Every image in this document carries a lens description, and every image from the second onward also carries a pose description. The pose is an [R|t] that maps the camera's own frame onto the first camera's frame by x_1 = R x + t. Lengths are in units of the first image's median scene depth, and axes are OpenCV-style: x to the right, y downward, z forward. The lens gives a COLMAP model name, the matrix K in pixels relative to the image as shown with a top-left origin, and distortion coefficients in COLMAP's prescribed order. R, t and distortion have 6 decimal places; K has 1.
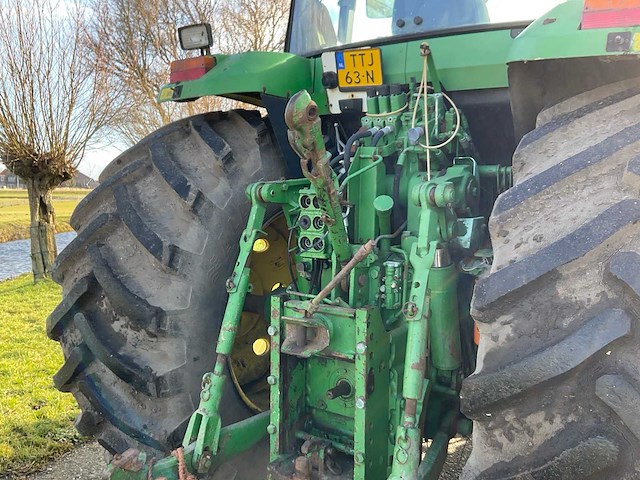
lens RADIAL K [[535.7, 0, 333.6], [0, 535.7, 240.4], [0, 0, 1]] dist [0.072724, -0.116151]
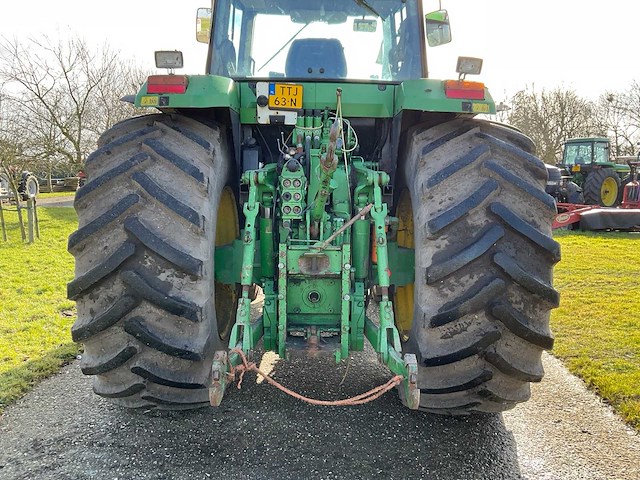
lens RADIAL K [[460.4, 0, 282.2], [0, 460.4, 238.6], [0, 0, 1]] dist [0.063525, -0.093935]
pose [[0.854184, -0.071256, 0.515066, -0.719557], [0.047614, 0.997123, 0.058982, 0.008206], [-0.517787, -0.025857, 0.855119, -0.143132]]
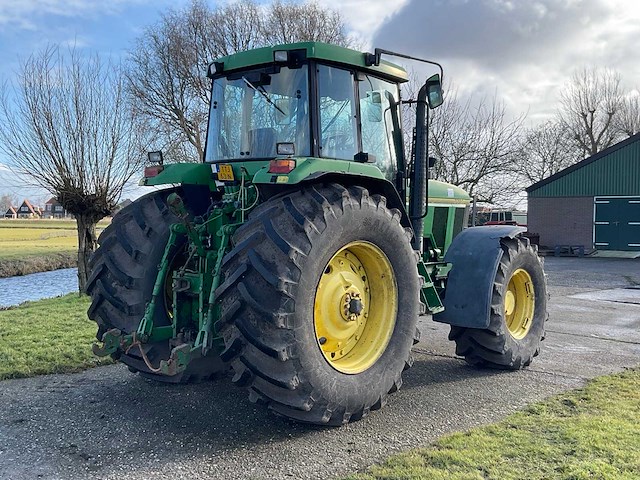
lens RADIAL K [[535.7, 0, 333.6], [0, 535.7, 240.4], [0, 0, 1]] dist [0.072724, -0.116151]
pose [[0.997646, 0.002384, -0.068532, 0.693573], [-0.006280, 0.998372, -0.056695, 0.090462], [0.068285, 0.056992, 0.996037, -1.248991]]
